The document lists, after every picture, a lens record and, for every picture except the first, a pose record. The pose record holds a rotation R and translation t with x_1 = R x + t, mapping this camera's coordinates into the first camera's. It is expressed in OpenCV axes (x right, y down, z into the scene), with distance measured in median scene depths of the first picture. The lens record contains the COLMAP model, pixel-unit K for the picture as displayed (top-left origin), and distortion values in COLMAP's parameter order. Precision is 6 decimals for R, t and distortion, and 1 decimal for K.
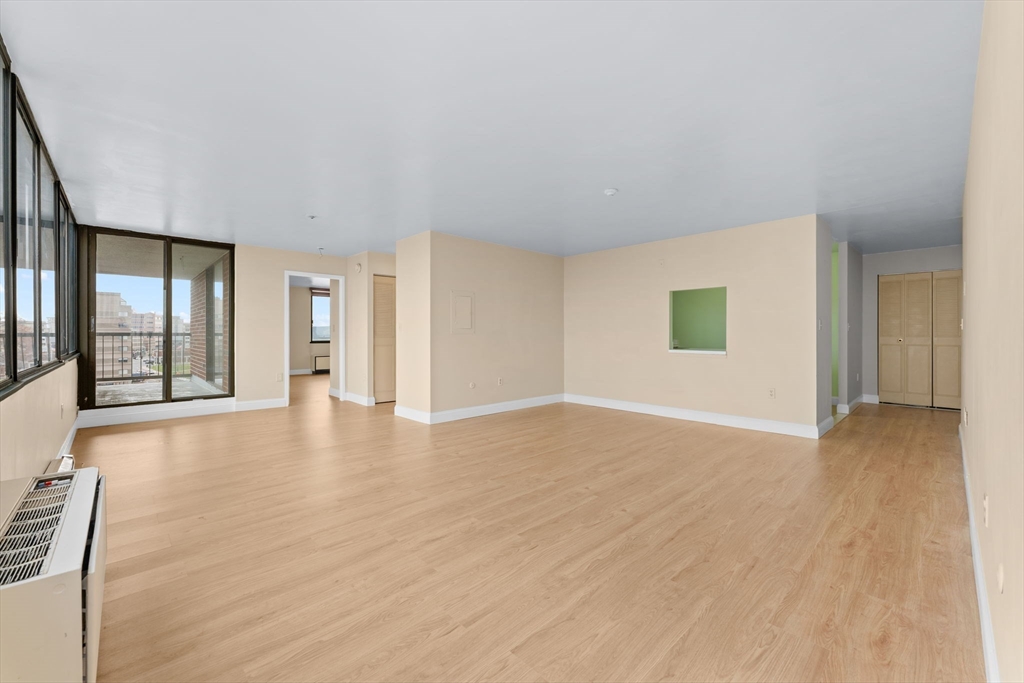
lens RADIAL K [[403.3, 0, 511.1], [0, 403.3, 336.5], [0, 0, 1]] dist [-0.003731, -0.000216]
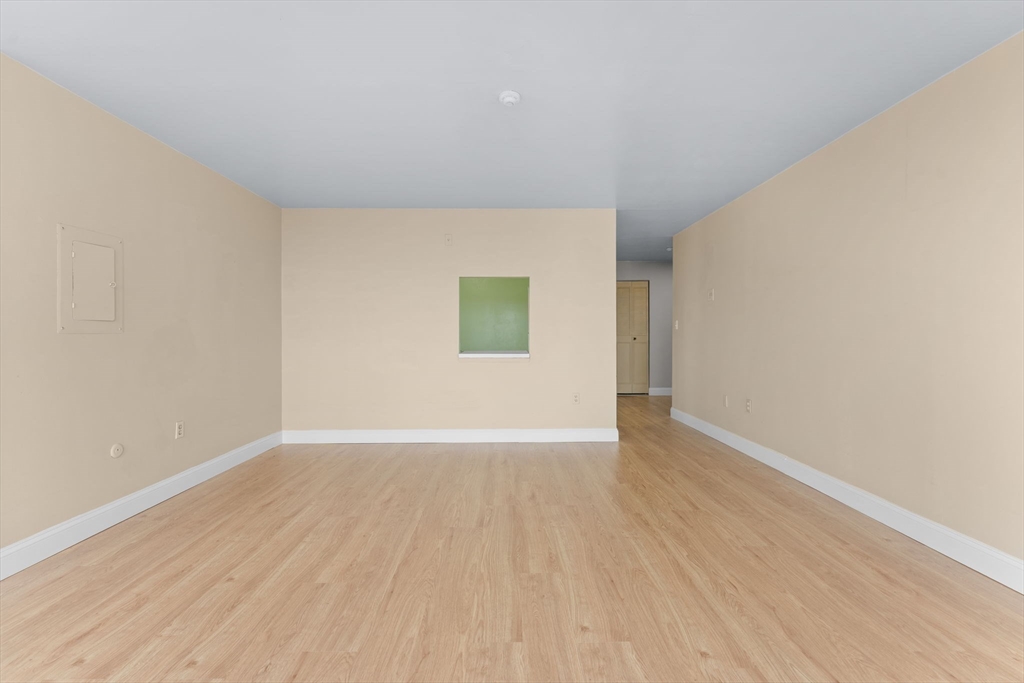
lens RADIAL K [[448.1, 0, 515.5], [0, 448.1, 332.0], [0, 0, 1]] dist [0.001173, -0.000401]
pose [[0.684841, 0.002688, 0.728688, -0.237299], [0.005240, 0.999949, -0.008614, -0.001131], [-0.728674, 0.009717, 0.684792, 0.536274]]
